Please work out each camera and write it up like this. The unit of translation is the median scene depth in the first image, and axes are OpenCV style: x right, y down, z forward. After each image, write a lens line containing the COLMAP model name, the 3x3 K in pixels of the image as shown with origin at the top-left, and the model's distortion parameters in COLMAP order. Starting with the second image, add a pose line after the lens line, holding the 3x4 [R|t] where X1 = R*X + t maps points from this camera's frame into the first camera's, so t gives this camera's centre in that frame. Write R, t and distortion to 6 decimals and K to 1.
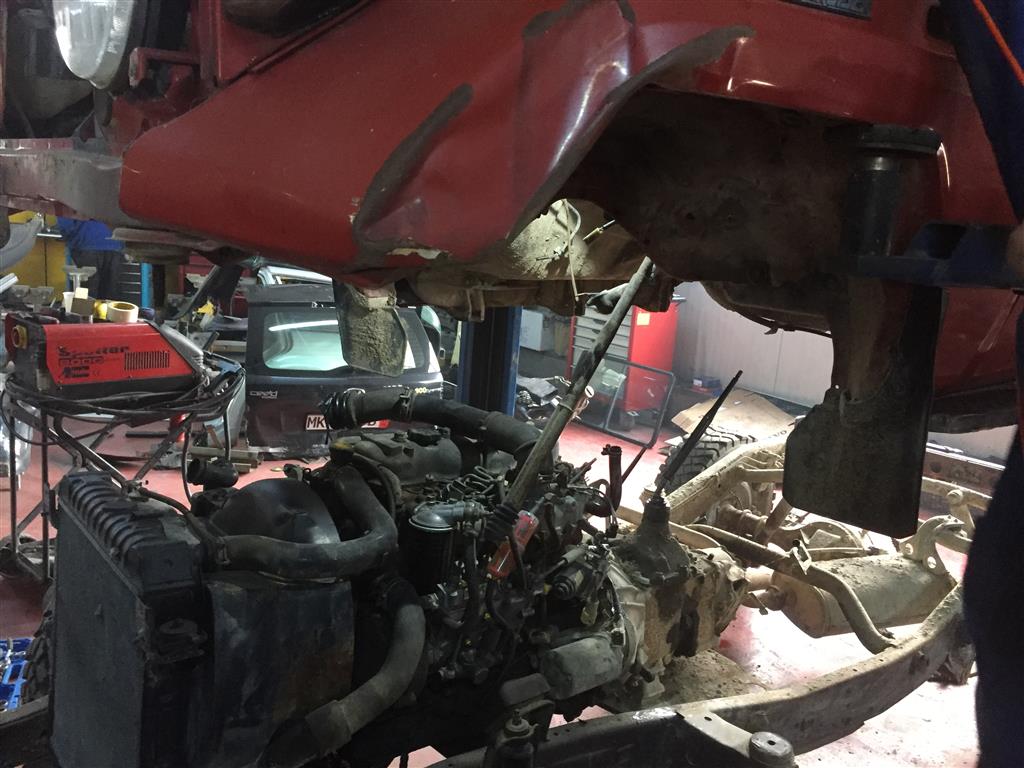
lens RADIAL K [[876.4, 0, 512.0], [0, 876.4, 384.0], [0, 0, 1]] dist [0.017432, 0.003632]
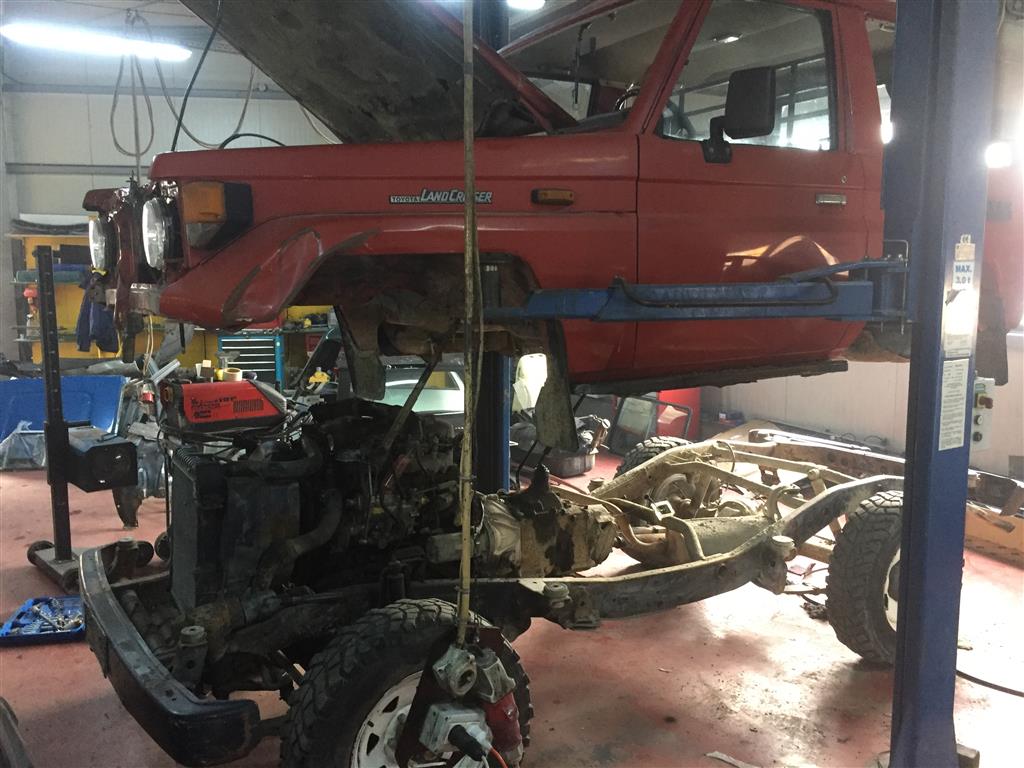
lens RADIAL K [[876.4, 0, 512.0], [0, 876.4, 384.0], [0, 0, 1]] dist [0.017432, 0.003632]
pose [[0.984912, -0.057555, -0.163202, 0.289781], [0.044978, 0.995800, -0.079742, 0.081286], [0.167106, 0.071198, 0.983365, -0.417039]]
